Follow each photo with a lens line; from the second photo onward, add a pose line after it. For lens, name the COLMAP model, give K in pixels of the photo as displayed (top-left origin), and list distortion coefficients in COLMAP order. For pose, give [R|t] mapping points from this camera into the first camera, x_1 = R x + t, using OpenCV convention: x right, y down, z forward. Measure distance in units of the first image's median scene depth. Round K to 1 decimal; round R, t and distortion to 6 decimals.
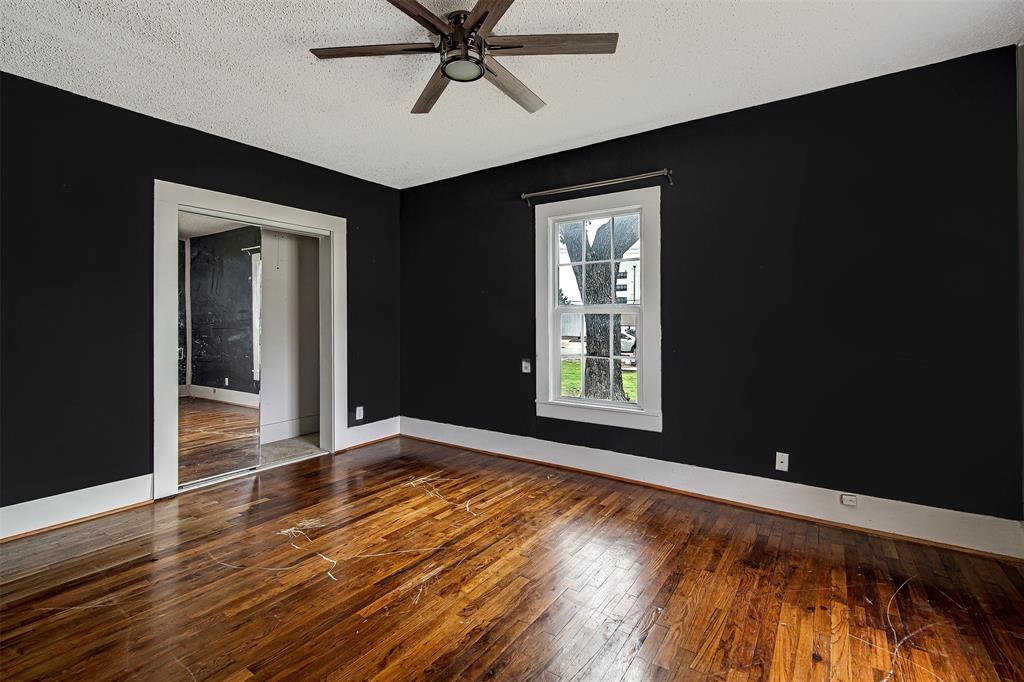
lens RADIAL K [[471.3, 0, 512.3], [0, 471.3, 322.1], [0, 0, 1]] dist [-0.003794, -0.000107]
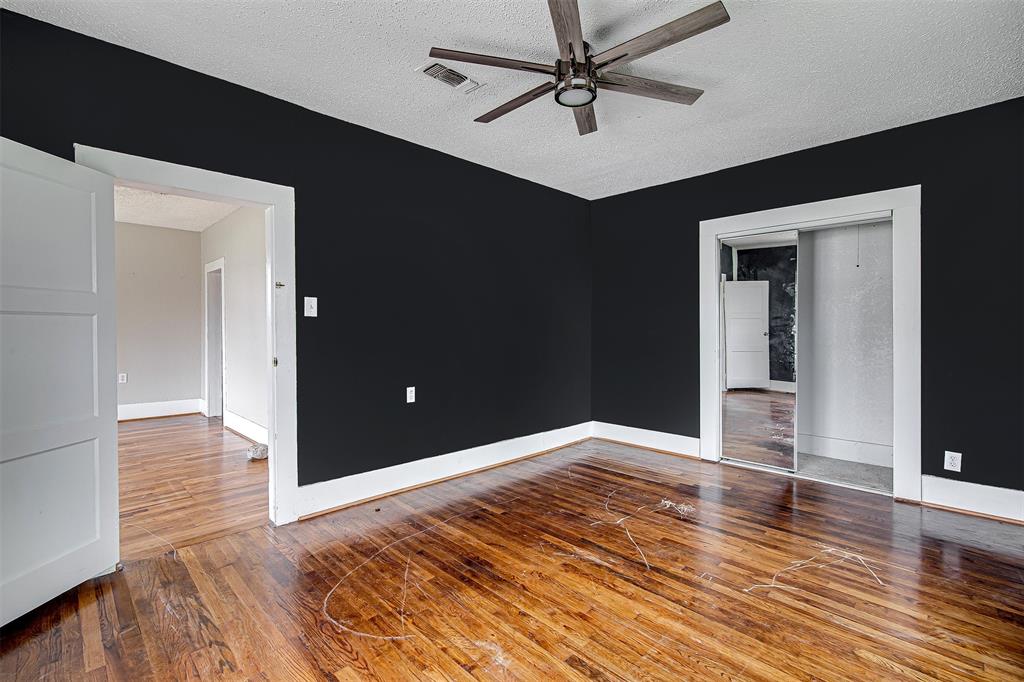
lens RADIAL K [[471.3, 0, 506.4], [0, 471.3, 337.7], [0, 0, 1]] dist [-0.003794, -0.000107]
pose [[-0.213589, 0.031849, -0.976404, 0.748339], [0.009805, 0.999488, 0.030457, -0.020472], [0.976874, -0.003069, -0.213792, 0.818873]]
